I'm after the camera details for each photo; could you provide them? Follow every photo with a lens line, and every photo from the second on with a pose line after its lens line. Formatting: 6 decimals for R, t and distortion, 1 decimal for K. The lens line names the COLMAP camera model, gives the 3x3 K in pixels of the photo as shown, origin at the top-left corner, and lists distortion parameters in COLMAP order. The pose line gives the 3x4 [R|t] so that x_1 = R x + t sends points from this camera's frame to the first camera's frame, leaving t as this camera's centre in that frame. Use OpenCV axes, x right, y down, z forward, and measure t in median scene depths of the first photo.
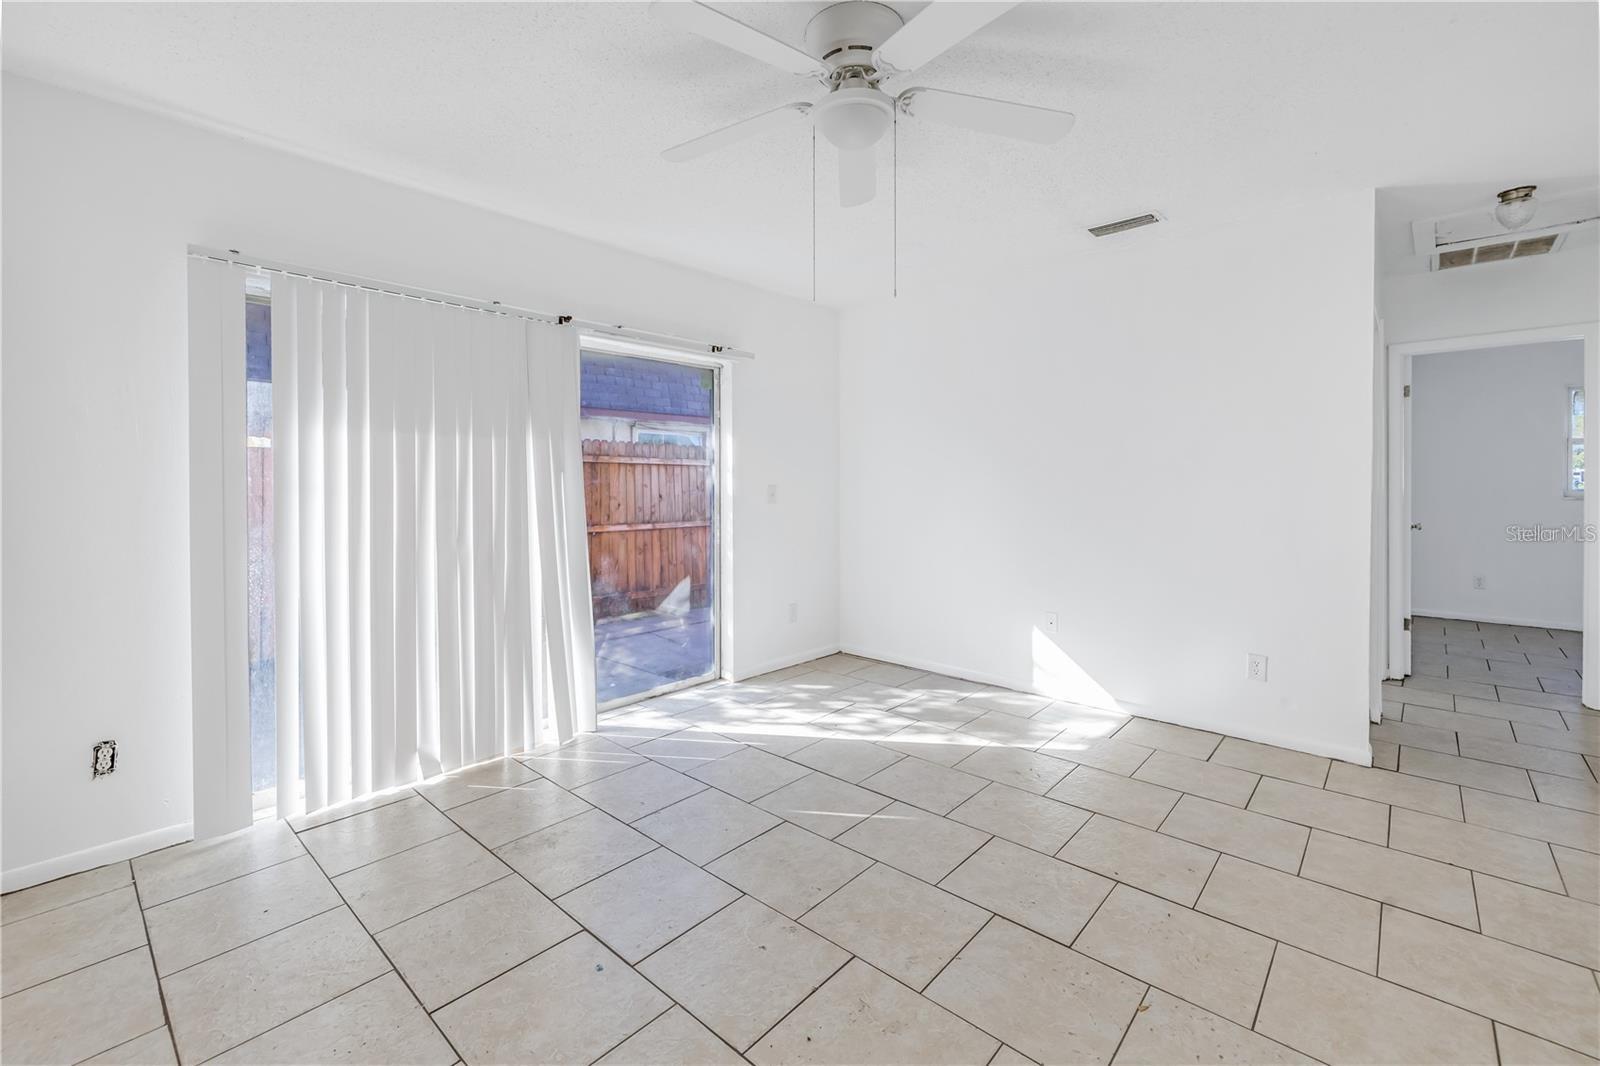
lens RADIAL K [[685.9, 0, 789.2], [0, 685.9, 504.5], [0, 0, 1]] dist [-0.004252, 0.000953]
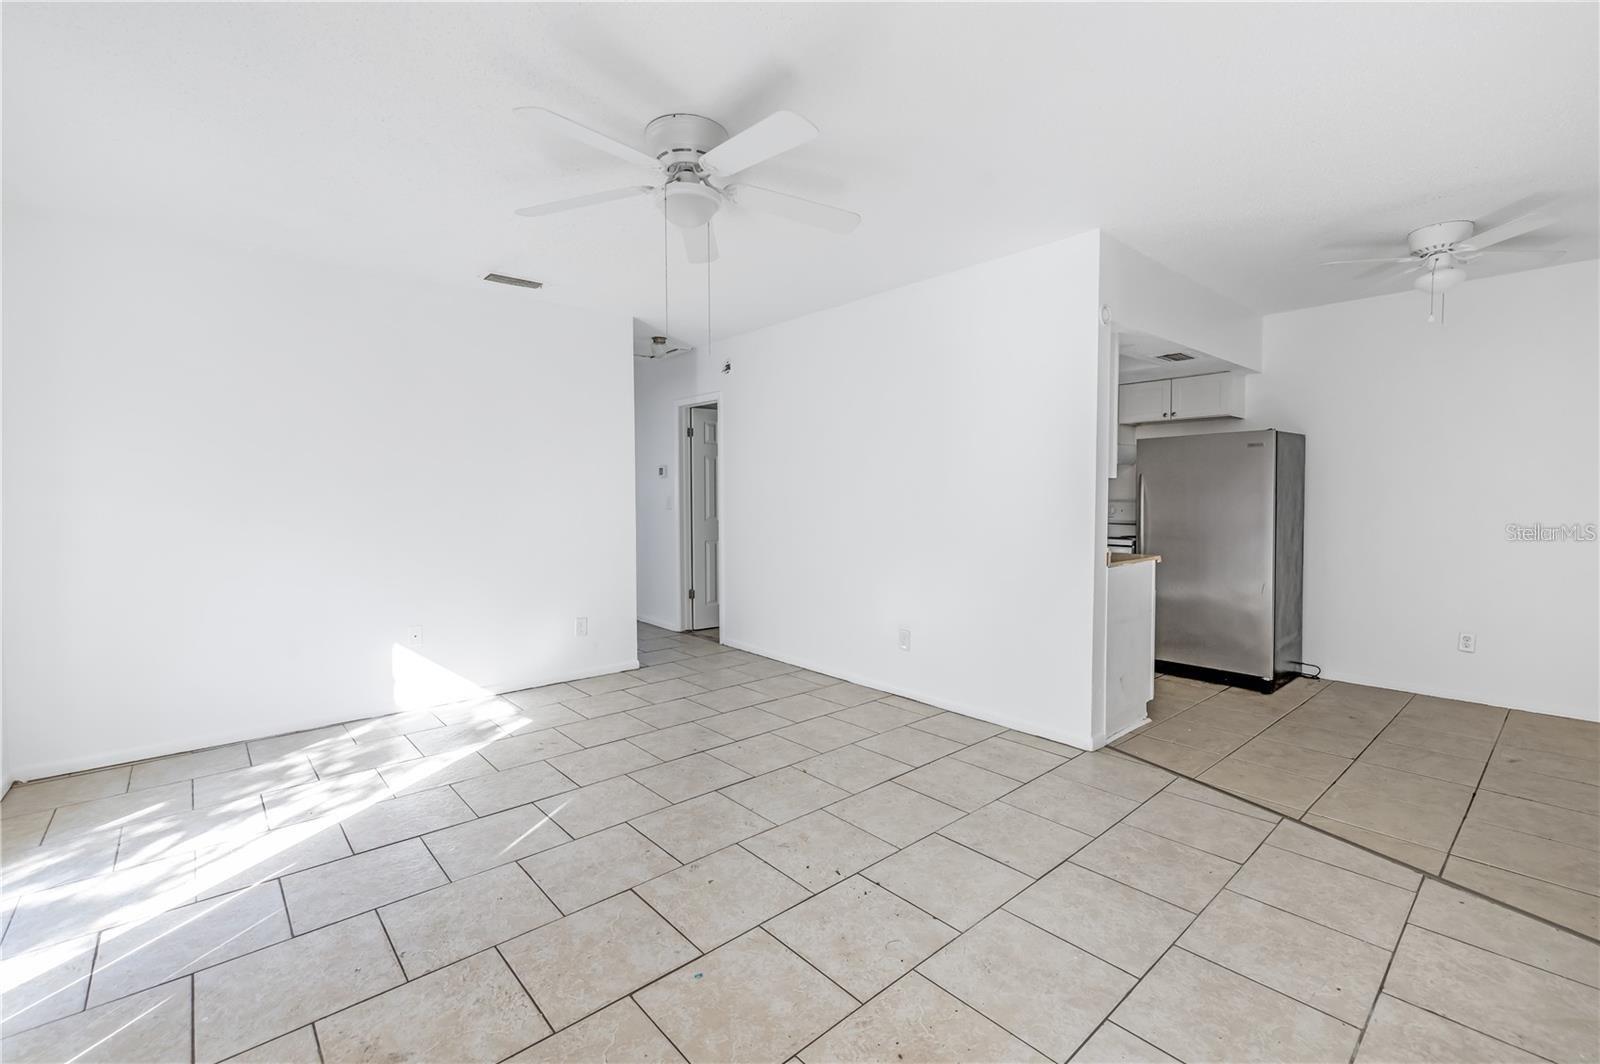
lens RADIAL K [[685.9, 0, 800.1], [0, 685.9, 522.3], [0, 0, 1]] dist [-0.004252, 0.000953]
pose [[0.104701, -0.039061, 0.993736, -0.664832], [0.031411, 0.998860, 0.035953, -0.013716], [-0.994008, 0.027450, 0.105809, 0.387089]]
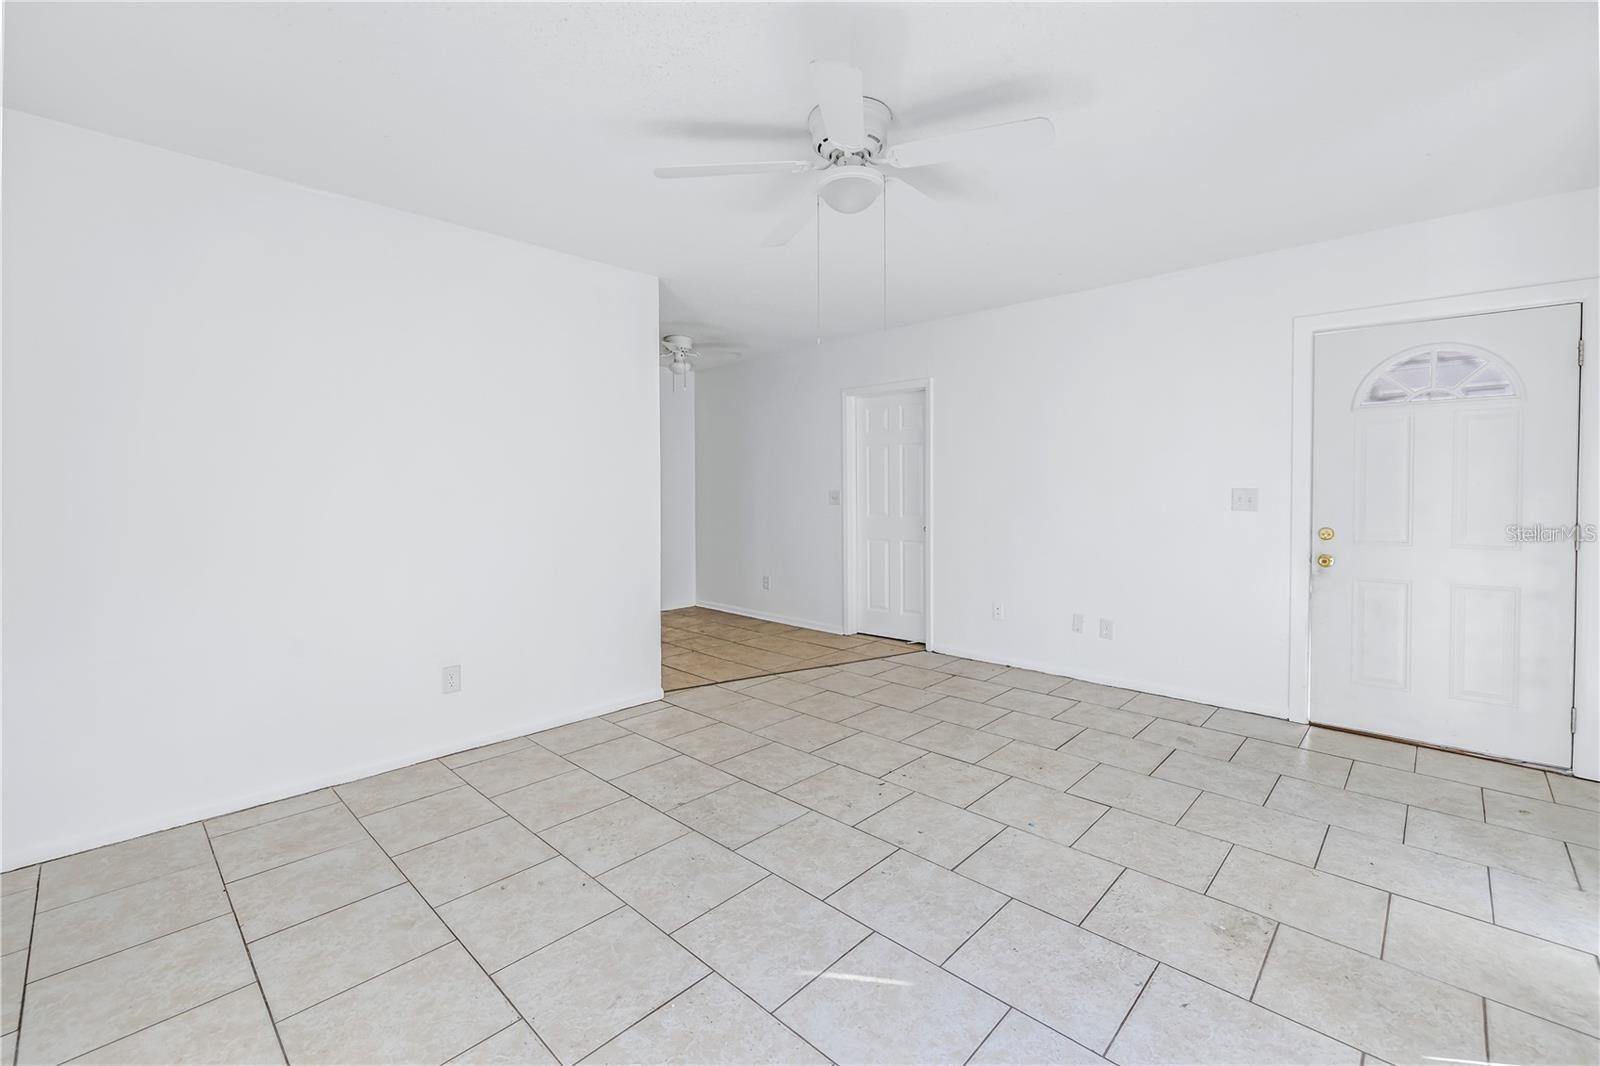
lens RADIAL K [[685.9, 0, 802.8], [0, 685.9, 487.3], [0, 0, 1]] dist [-0.004252, 0.000953]
pose [[-0.999898, 0.005990, 0.012996, 0.095271], [0.006352, 0.999588, 0.028001, -0.040504], [-0.012822, 0.028081, -0.999523, 1.295800]]
